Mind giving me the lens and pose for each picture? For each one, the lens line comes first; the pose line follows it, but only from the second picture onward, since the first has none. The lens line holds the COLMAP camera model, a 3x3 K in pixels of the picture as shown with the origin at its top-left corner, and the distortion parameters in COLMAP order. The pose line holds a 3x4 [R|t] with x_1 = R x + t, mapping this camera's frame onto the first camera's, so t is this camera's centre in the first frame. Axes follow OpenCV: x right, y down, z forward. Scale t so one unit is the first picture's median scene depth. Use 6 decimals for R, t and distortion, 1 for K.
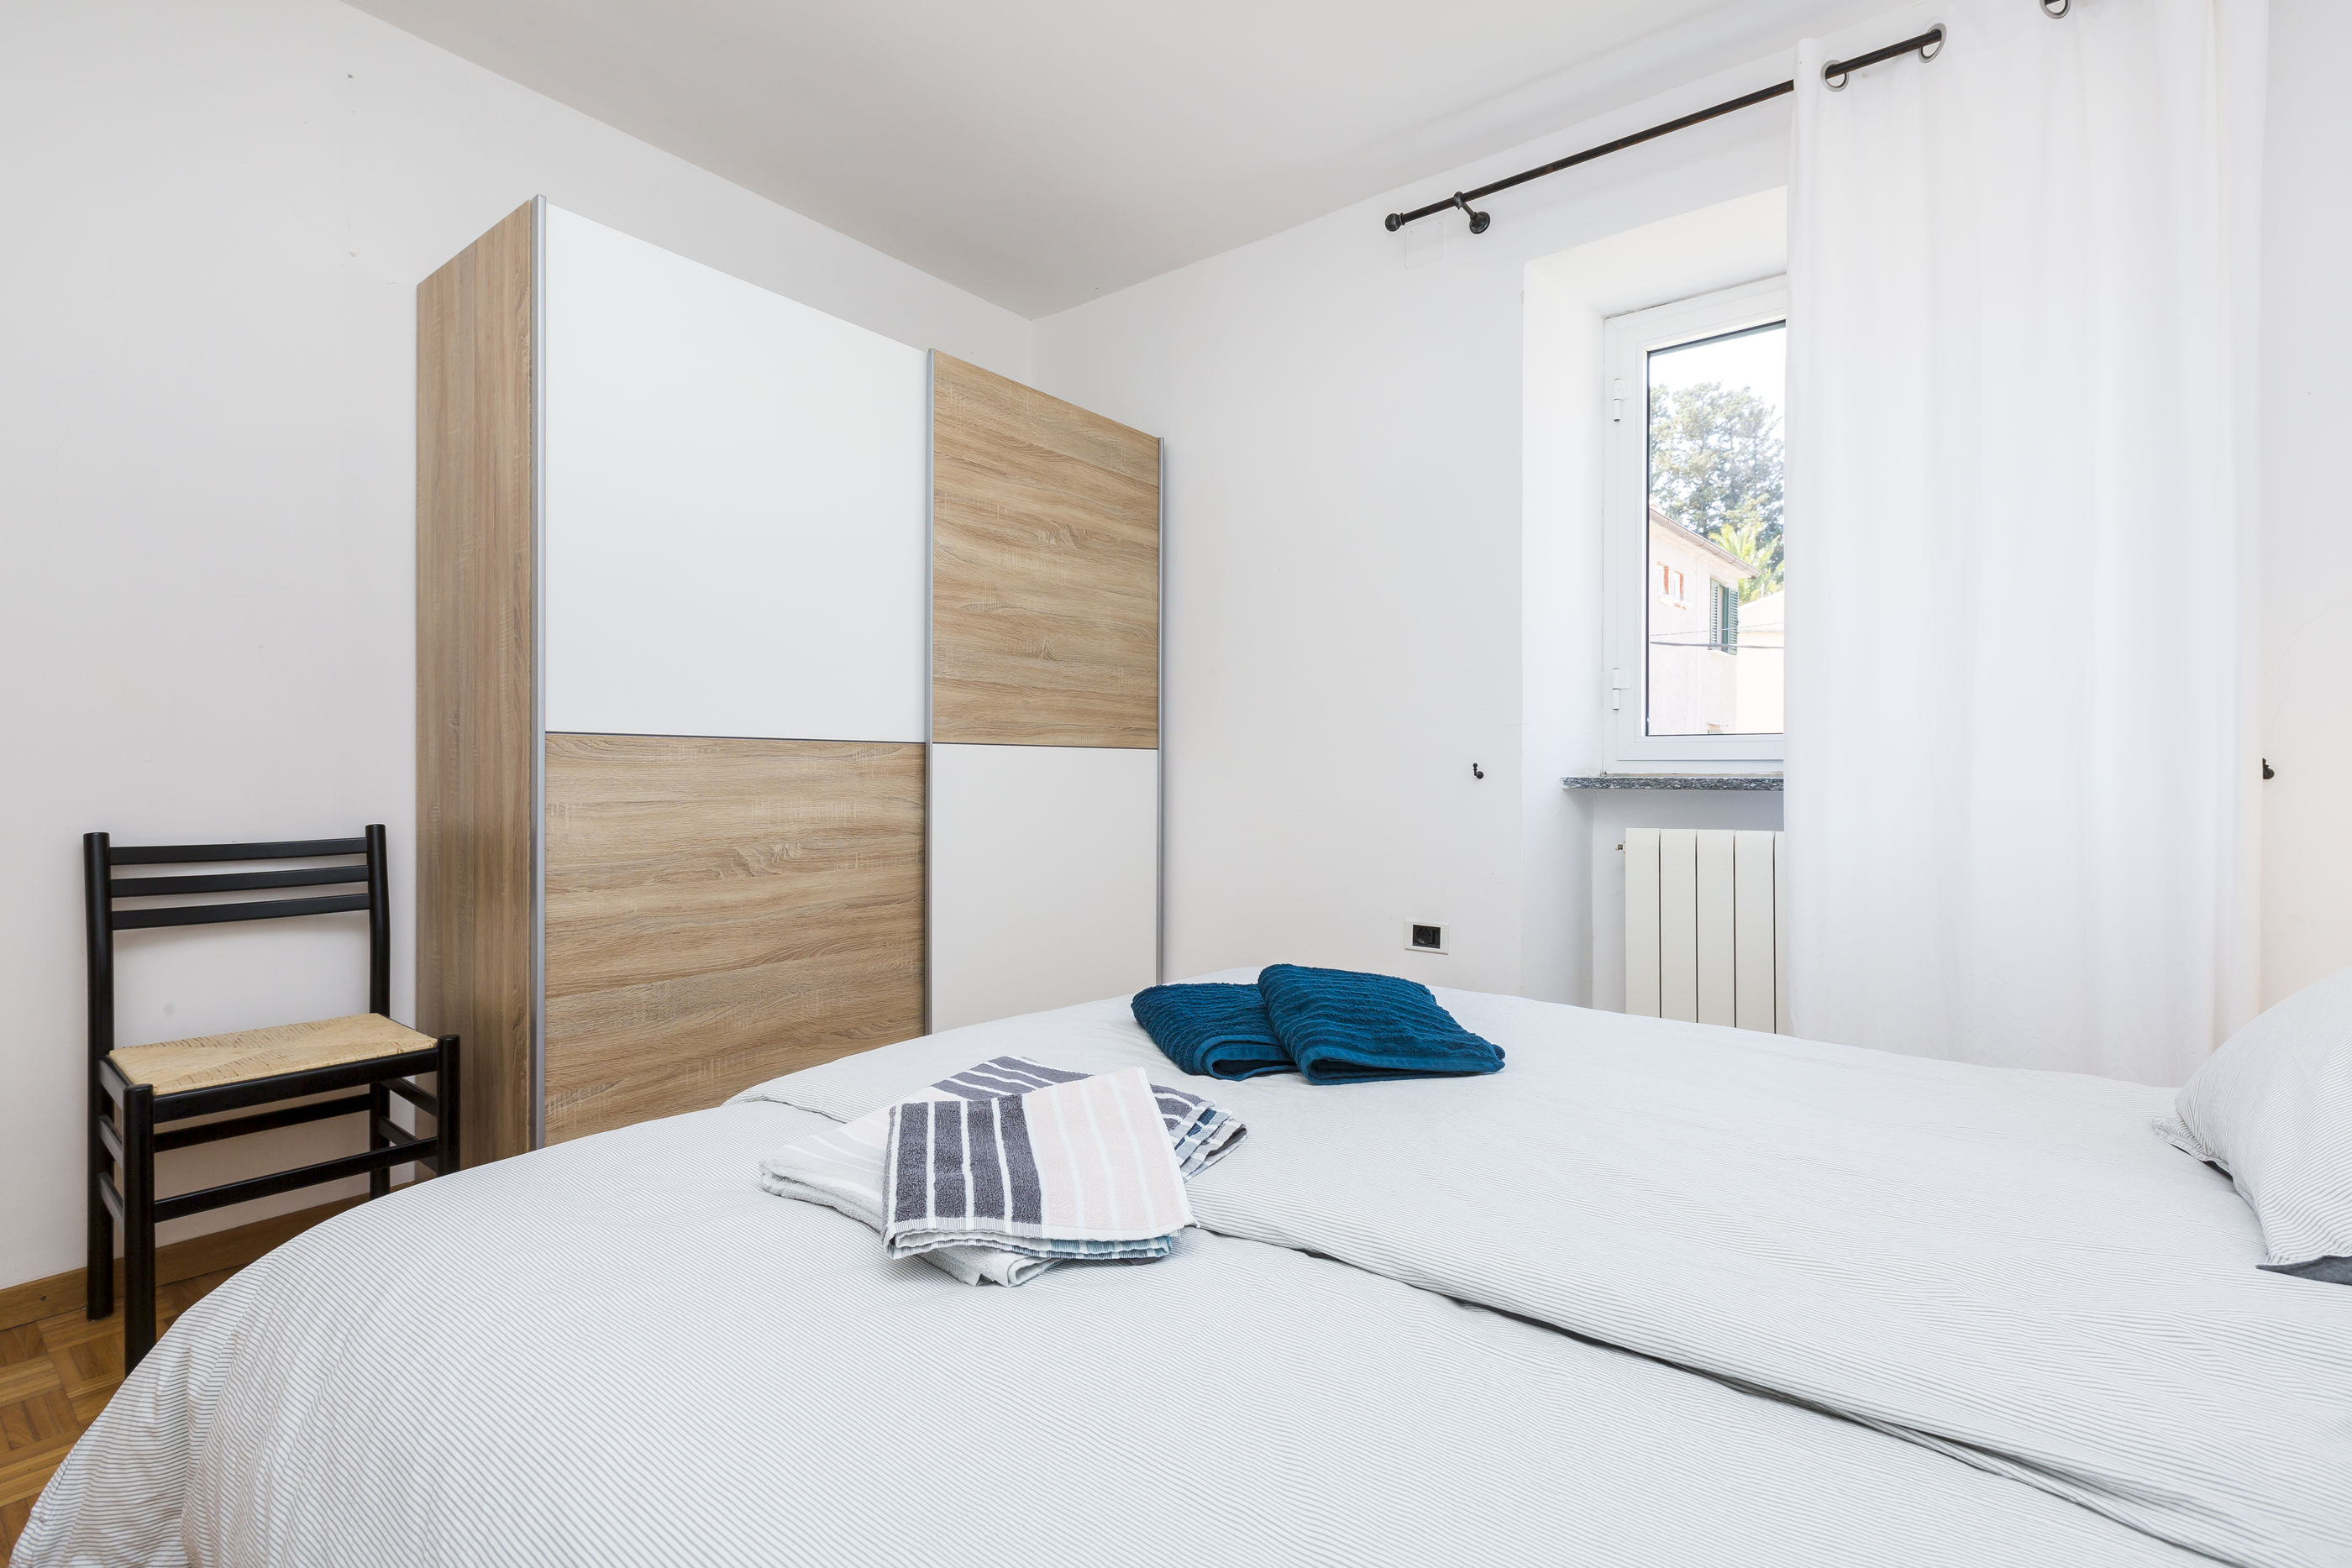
lens RADIAL K [[1038.1, 0, 1179.9], [0, 1038.1, 772.2], [0, 0, 1]] dist [0.000345, 0.000247]
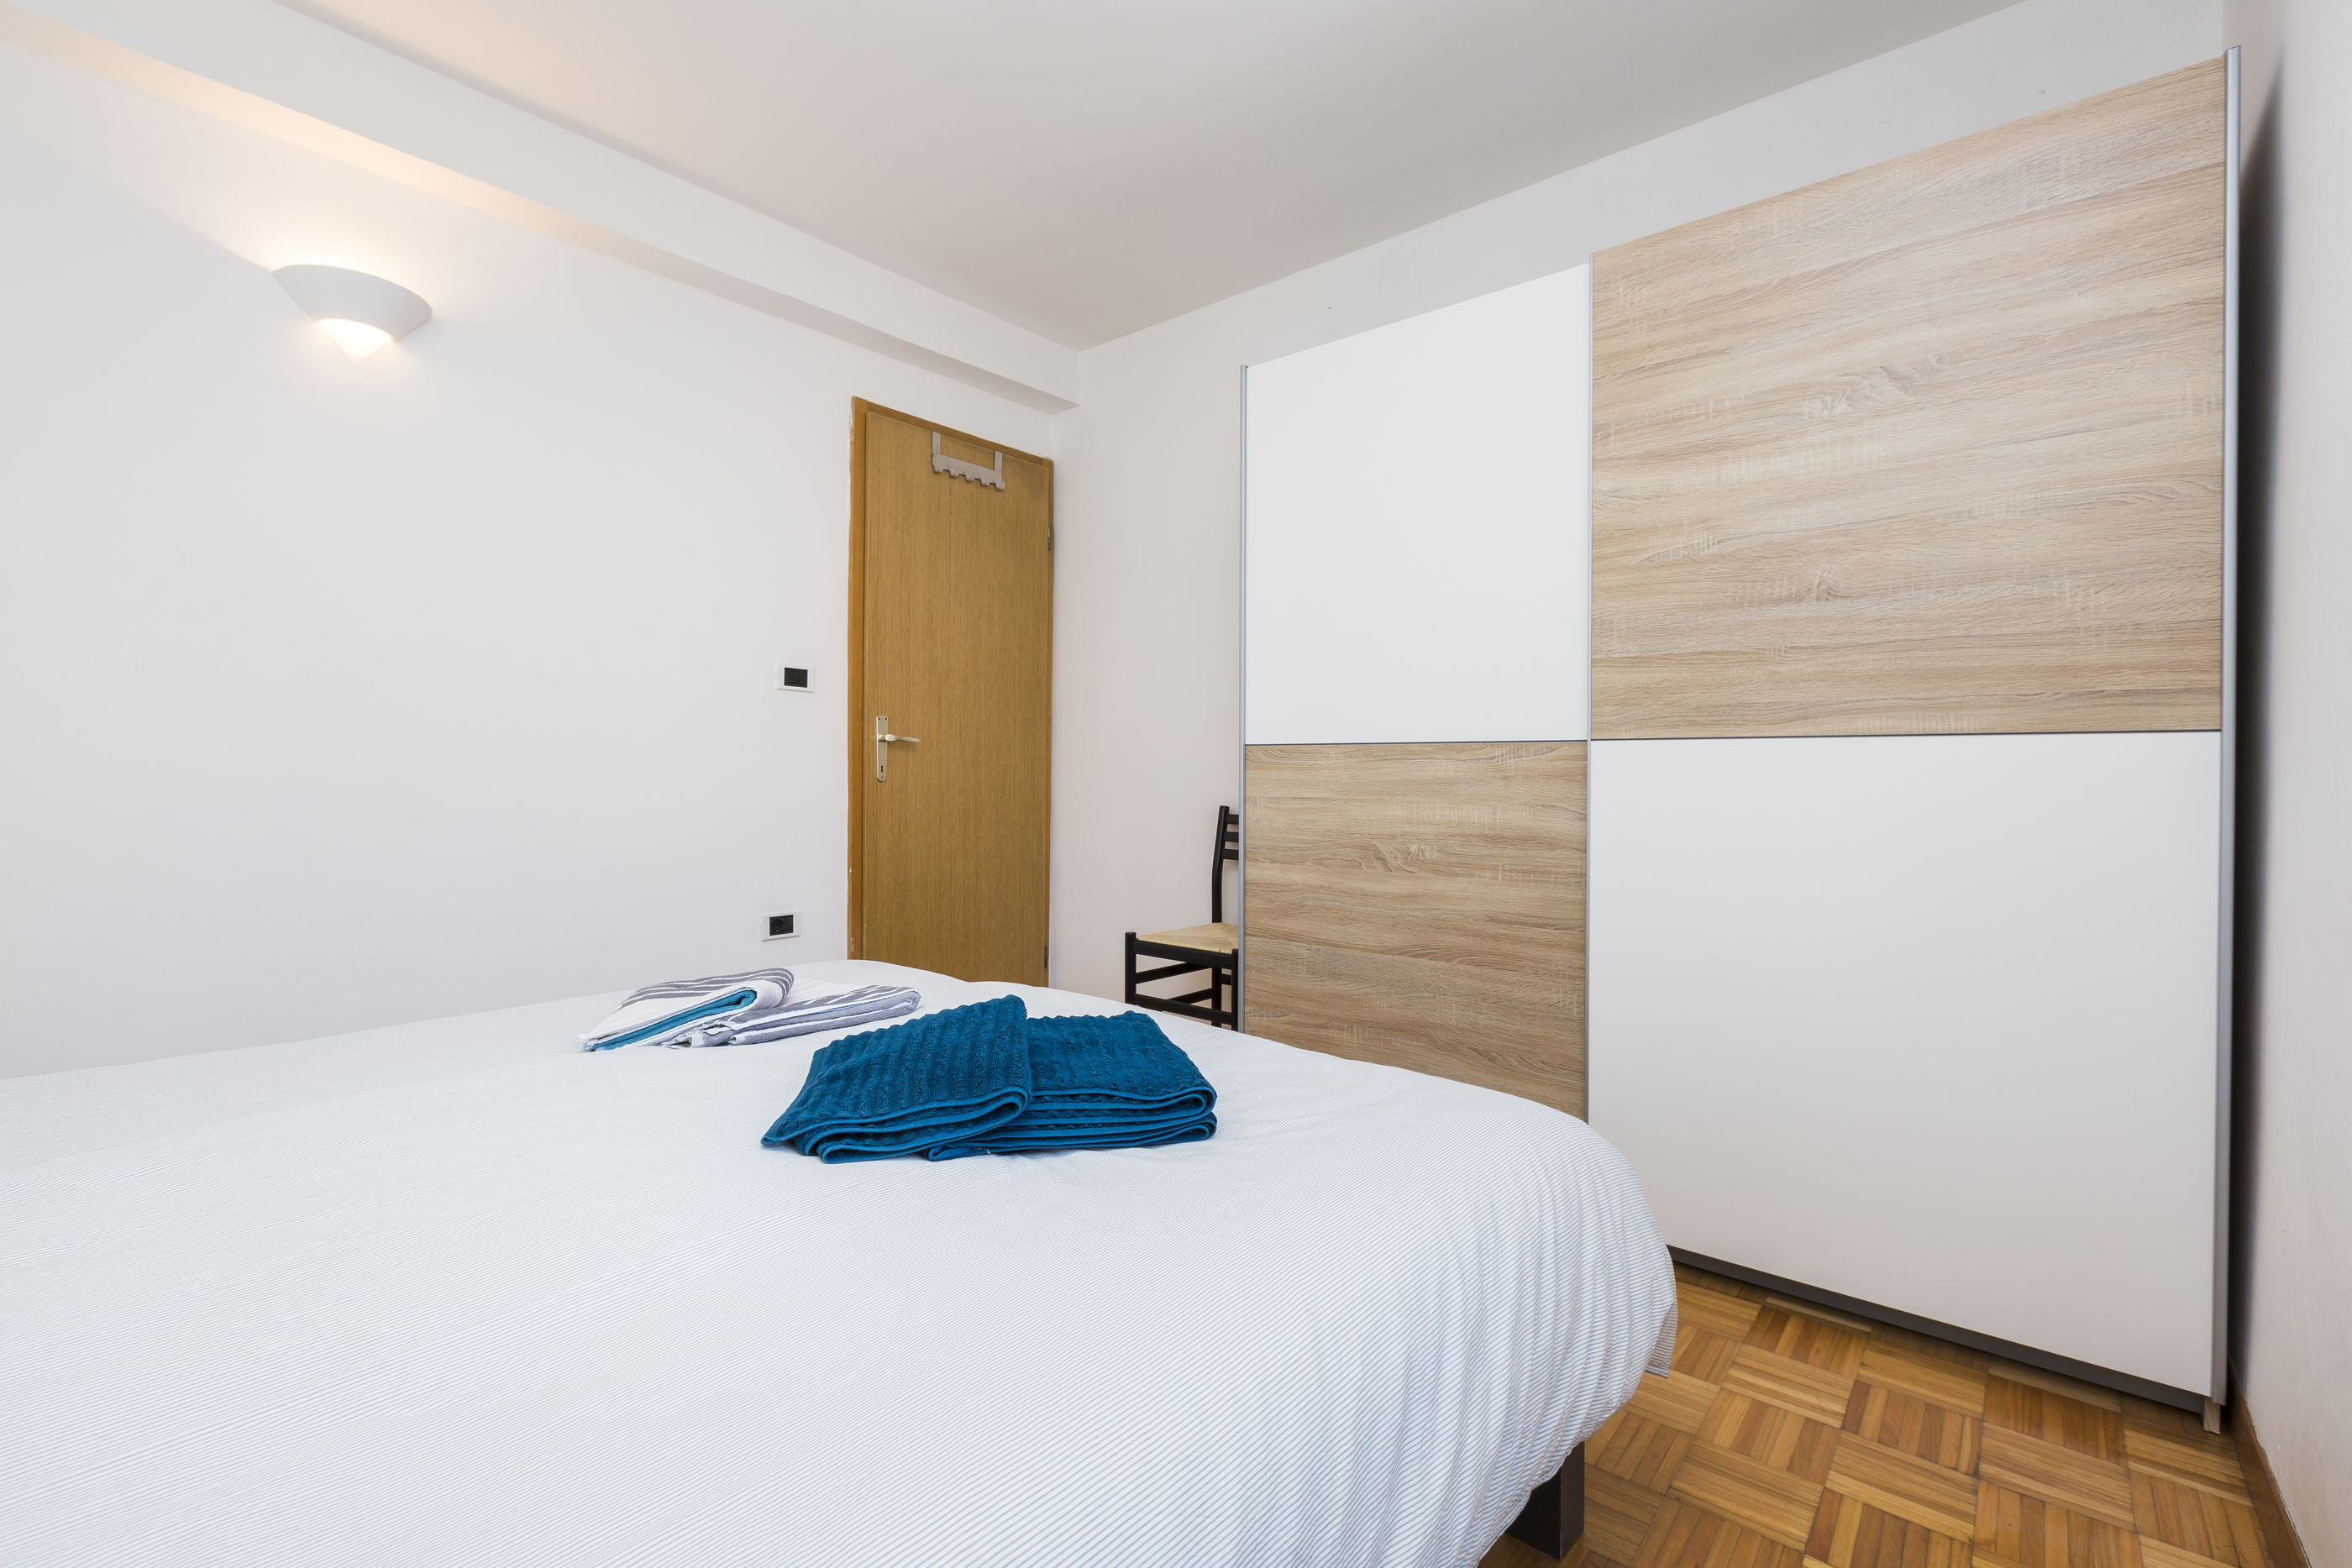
lens RADIAL K [[1038.1, 0, 1179.9], [0, 1038.1, 772.2], [0, 0, 1]] dist [0.000345, 0.000247]
pose [[-0.036128, 0.002410, -0.999344, 0.632358], [-0.004370, 0.999987, 0.002570, -0.004181], [0.999338, 0.004459, -0.036117, 0.768229]]
